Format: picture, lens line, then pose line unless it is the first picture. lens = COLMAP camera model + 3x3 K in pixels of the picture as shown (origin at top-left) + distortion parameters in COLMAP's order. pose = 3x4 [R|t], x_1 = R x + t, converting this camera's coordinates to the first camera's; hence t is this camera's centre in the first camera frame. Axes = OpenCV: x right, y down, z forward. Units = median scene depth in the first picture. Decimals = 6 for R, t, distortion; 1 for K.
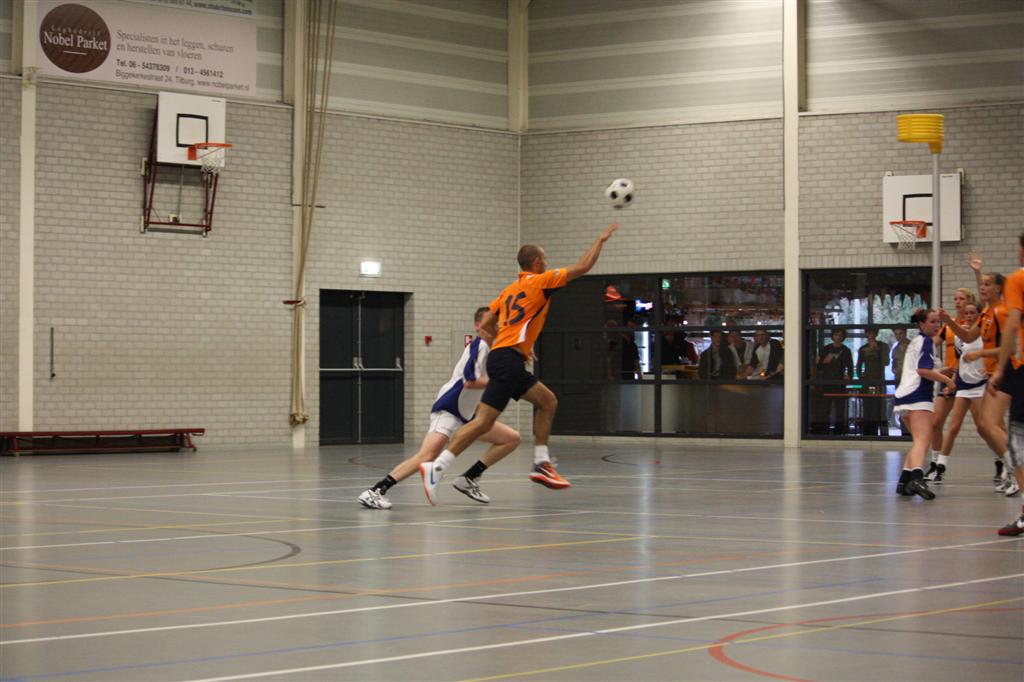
lens RADIAL K [[2685.5, 0, 511.4], [0, 2685.5, 392.9], [0, 0, 1]] dist [-0.452536, 0.357305]
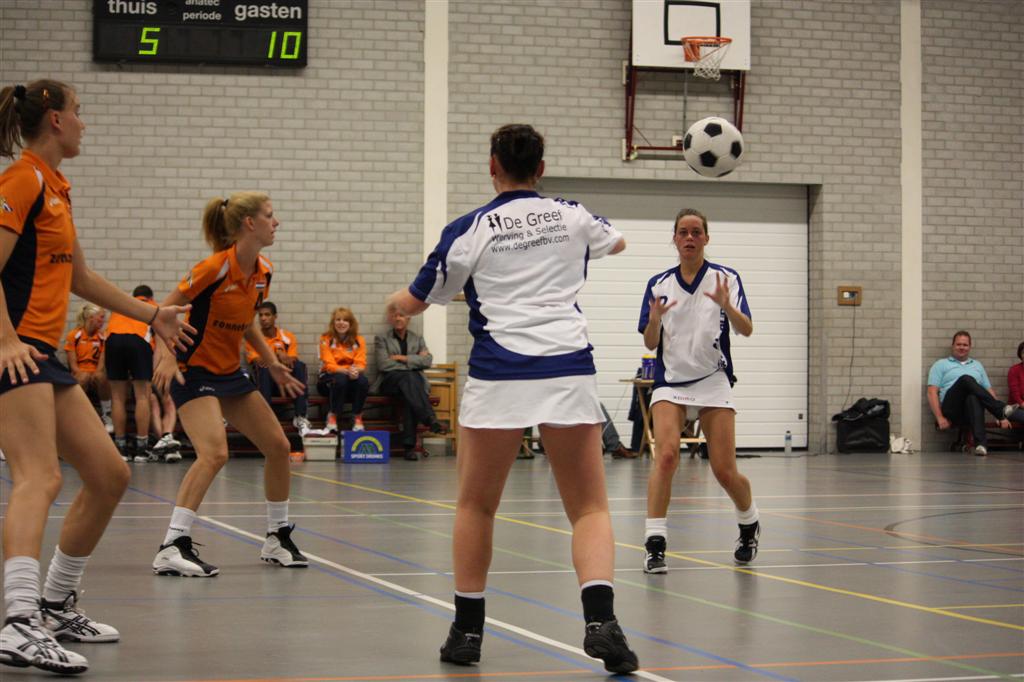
lens RADIAL K [[2710.1, 0, 512.0], [0, 2710.1, 341.0], [0, 0, 1]] dist [-0.403332, -0.110274]
pose [[0.816356, -0.000562, -0.577549, 0.281233], [-0.006334, 0.999931, -0.009926, -0.001850], [0.577515, 0.011761, 0.816295, 0.367561]]
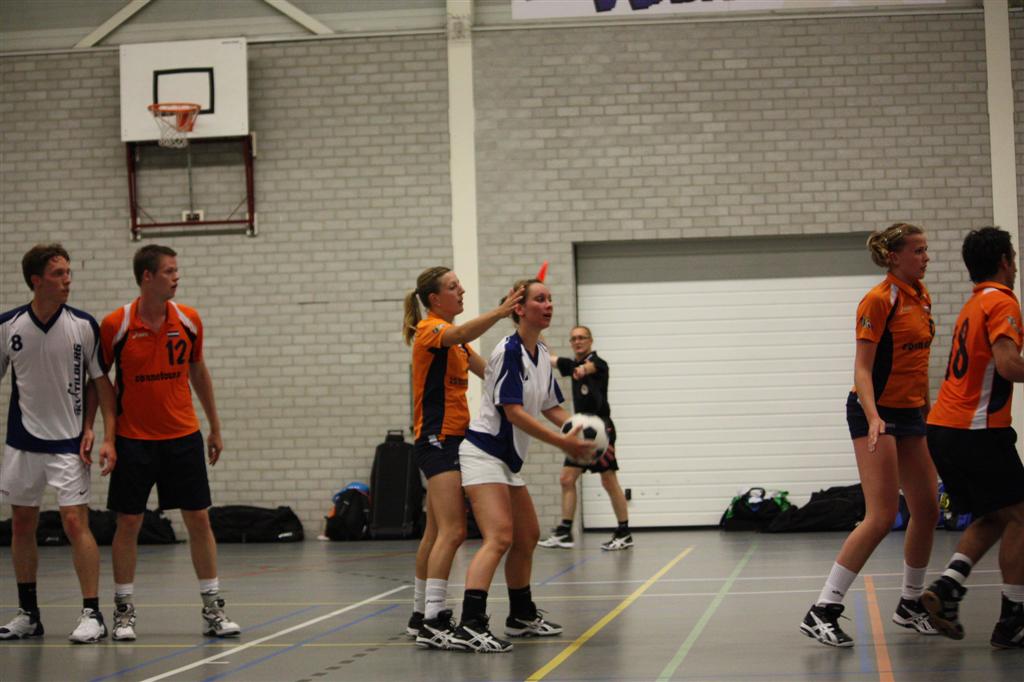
lens RADIAL K [[2710.1, 0, 512.0], [0, 2710.1, 341.0], [0, 0, 1]] dist [-0.403332, -0.110274]
pose [[0.511982, -0.043271, -0.857906, 0.553616], [0.022431, 0.999063, -0.037005, -0.003528], [0.858703, -0.000298, 0.512473, 0.727750]]
